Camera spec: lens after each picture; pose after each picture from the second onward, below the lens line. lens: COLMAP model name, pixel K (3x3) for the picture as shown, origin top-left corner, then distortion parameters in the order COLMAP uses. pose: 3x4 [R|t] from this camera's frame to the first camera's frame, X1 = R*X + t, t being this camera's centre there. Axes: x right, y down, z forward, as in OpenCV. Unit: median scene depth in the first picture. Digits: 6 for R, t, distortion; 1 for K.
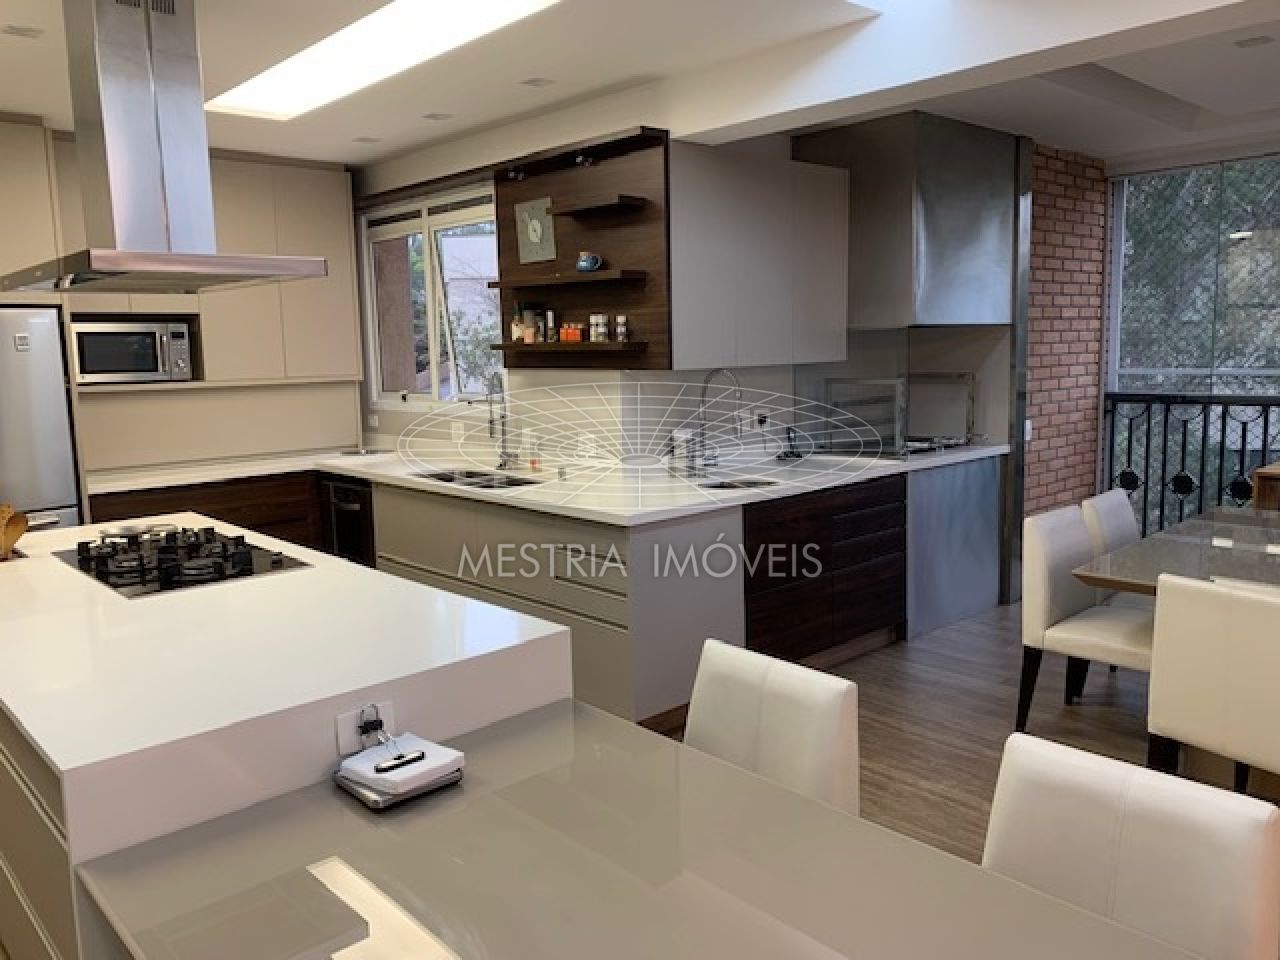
lens RADIAL K [[990.8, 0, 645.4], [0, 990.8, 482.4], [0, 0, 1]] dist [0.016020, -0.015323]
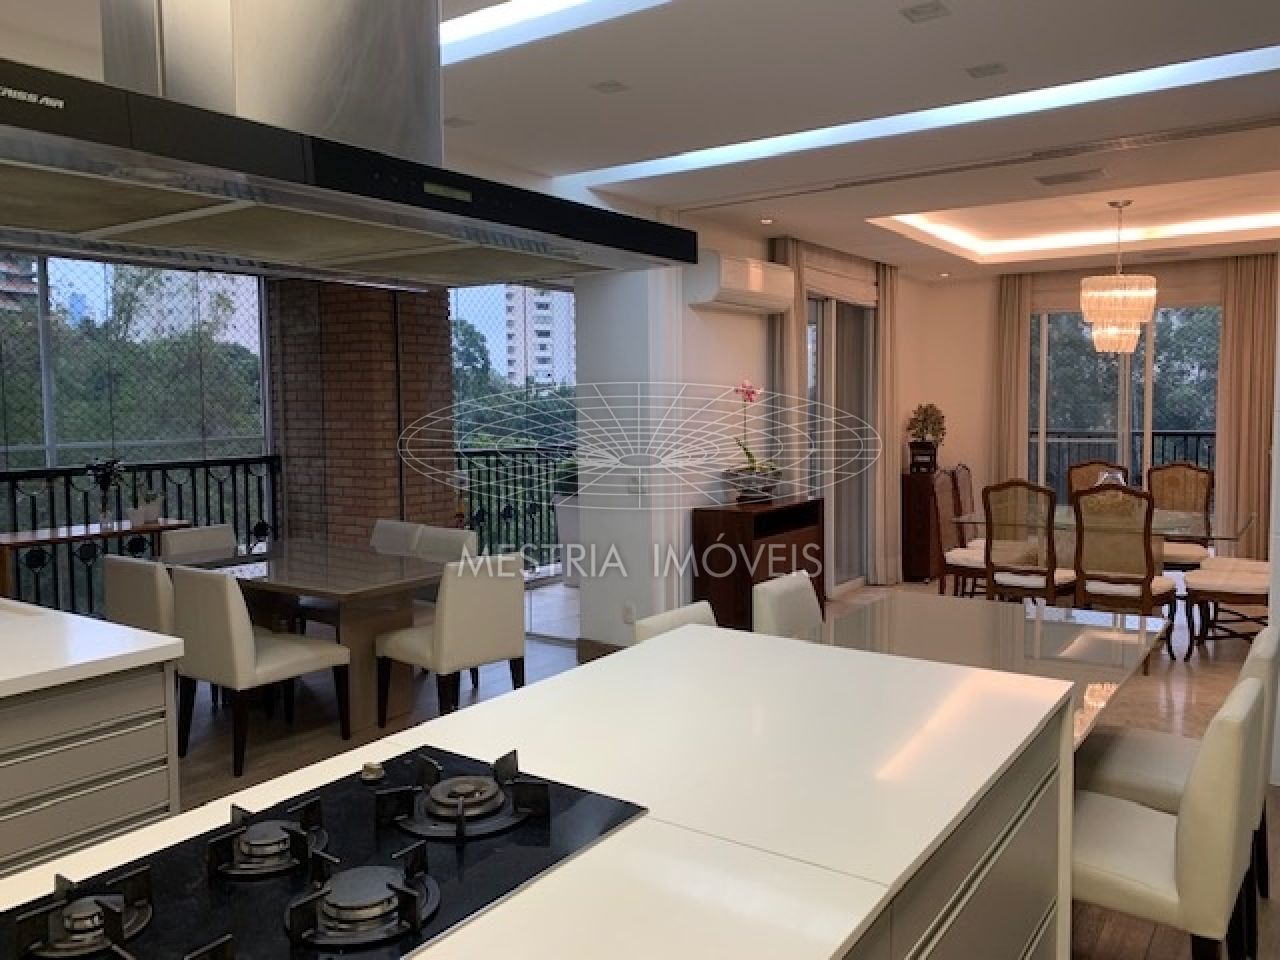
lens RADIAL K [[990.8, 0, 632.5], [0, 990.8, 474.8], [0, 0, 1]] dist [0.016020, -0.015323]
pose [[-0.206969, -0.045869, 0.977272, -0.640000], [0.154594, 0.984817, 0.078964, -0.073379], [-0.966056, 0.167424, -0.196735, 0.637927]]
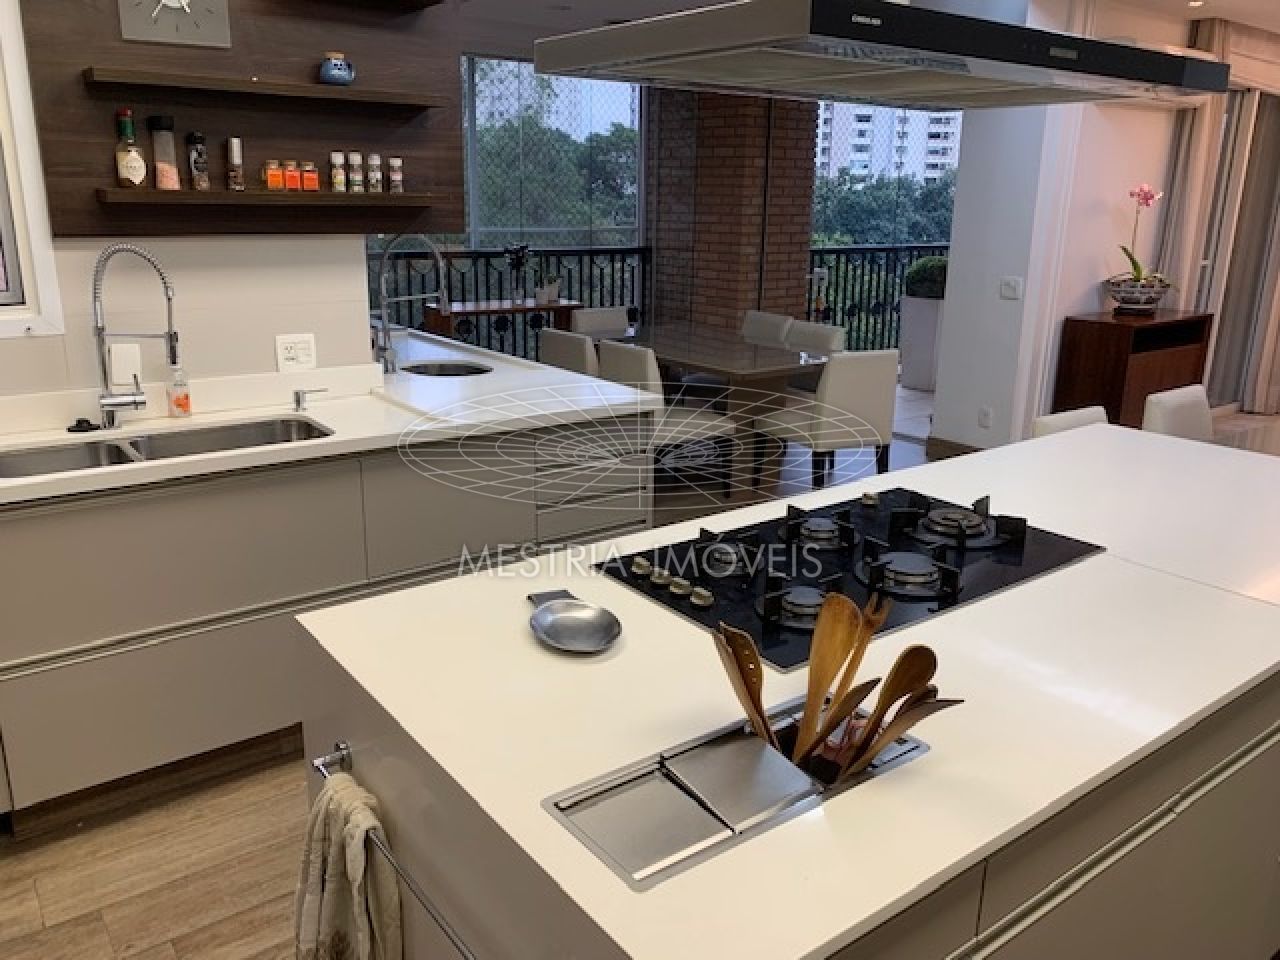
lens RADIAL K [[990.8, 0, 630.7], [0, 990.8, 474.1], [0, 0, 1]] dist [0.016020, -0.015323]
pose [[0.100077, -0.245504, 0.964216, -0.710413], [0.125844, 0.964422, 0.232495, -0.085032], [-0.986989, 0.098073, 0.127411, 0.701171]]
